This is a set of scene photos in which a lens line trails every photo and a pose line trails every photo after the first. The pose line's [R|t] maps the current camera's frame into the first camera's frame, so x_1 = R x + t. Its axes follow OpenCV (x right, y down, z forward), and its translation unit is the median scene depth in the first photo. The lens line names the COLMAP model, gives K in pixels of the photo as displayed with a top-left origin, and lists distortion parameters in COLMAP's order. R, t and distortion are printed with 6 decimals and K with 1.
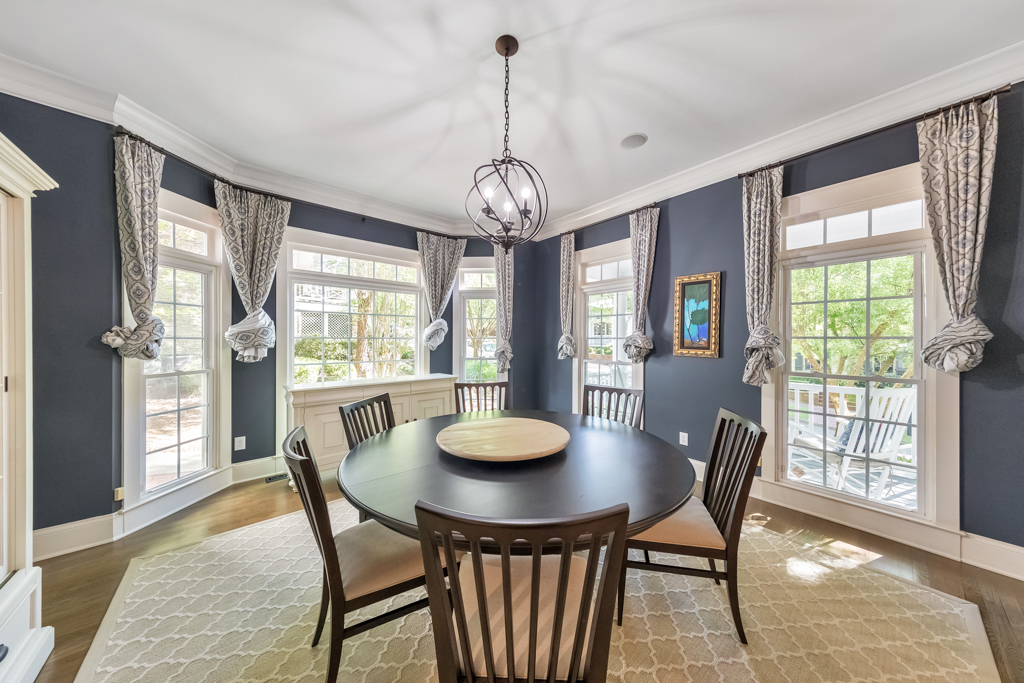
lens RADIAL K [[322.2, 0, 509.9], [0, 322.2, 340.3], [0, 0, 1]] dist [-0.000659, -0.000108]
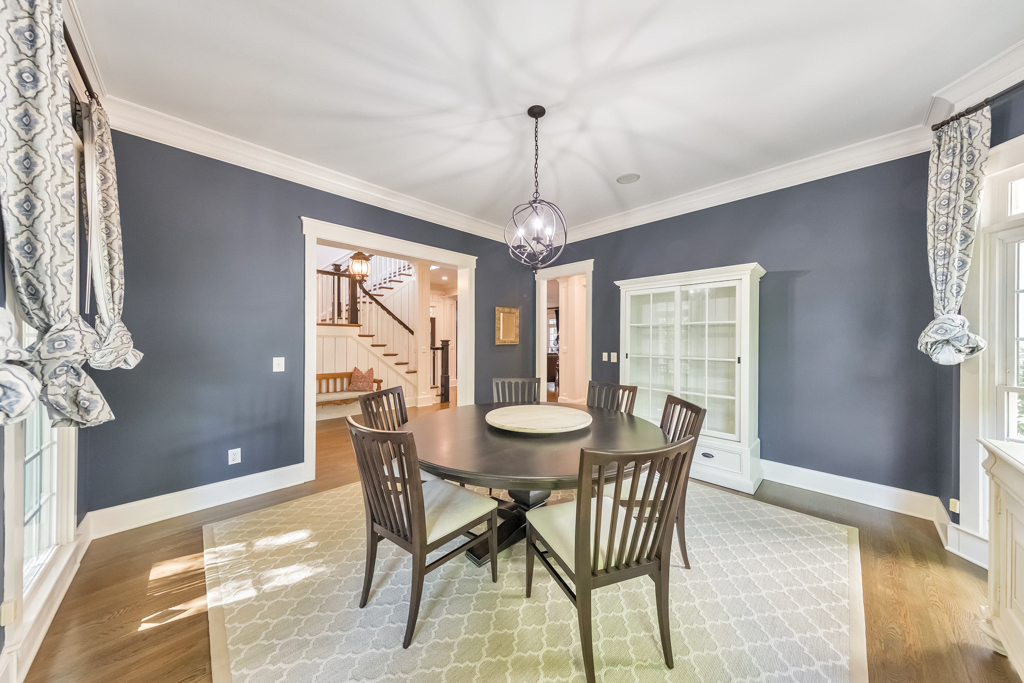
lens RADIAL K [[322.2, 0, 511.0], [0, 322.2, 338.5], [0, 0, 1]] dist [-0.000659, -0.000108]
pose [[-0.996965, -0.003690, -0.077766, 0.111958], [-0.003788, 0.999992, 0.001119, -0.004598], [0.077761, 0.001410, -0.996971, 1.350706]]
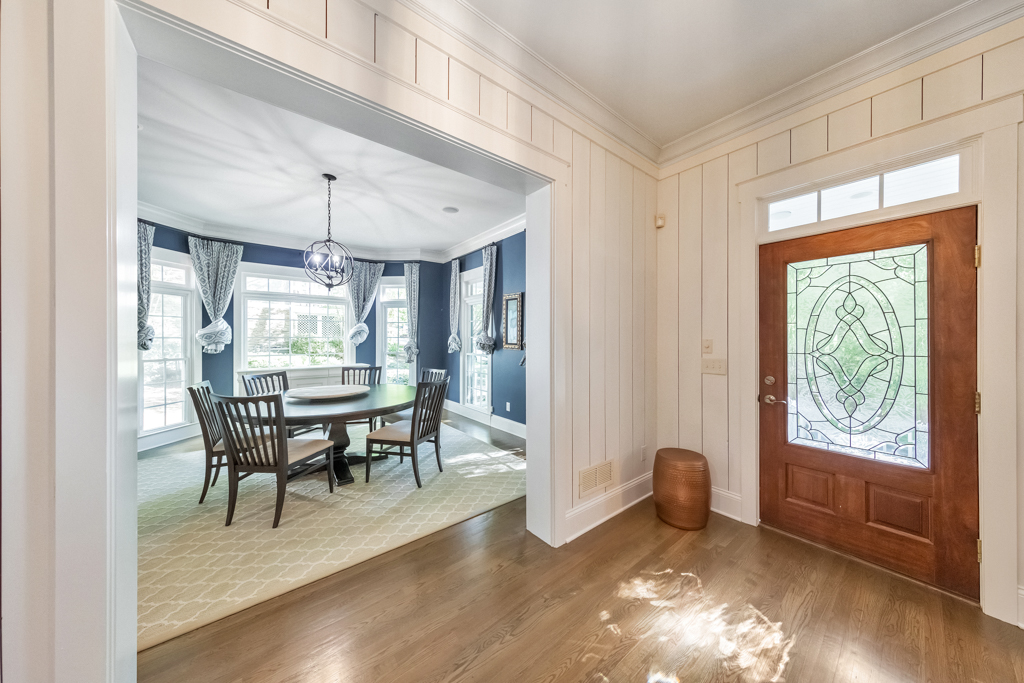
lens RADIAL K [[322.2, 0, 511.1], [0, 322.2, 340.1], [0, 0, 1]] dist [-0.000659, -0.000108]
pose [[0.999492, -0.000301, -0.031879, 0.638097], [0.000412, 0.999994, 0.003462, 0.000500], [0.031878, -0.003473, 0.999486, -0.469918]]
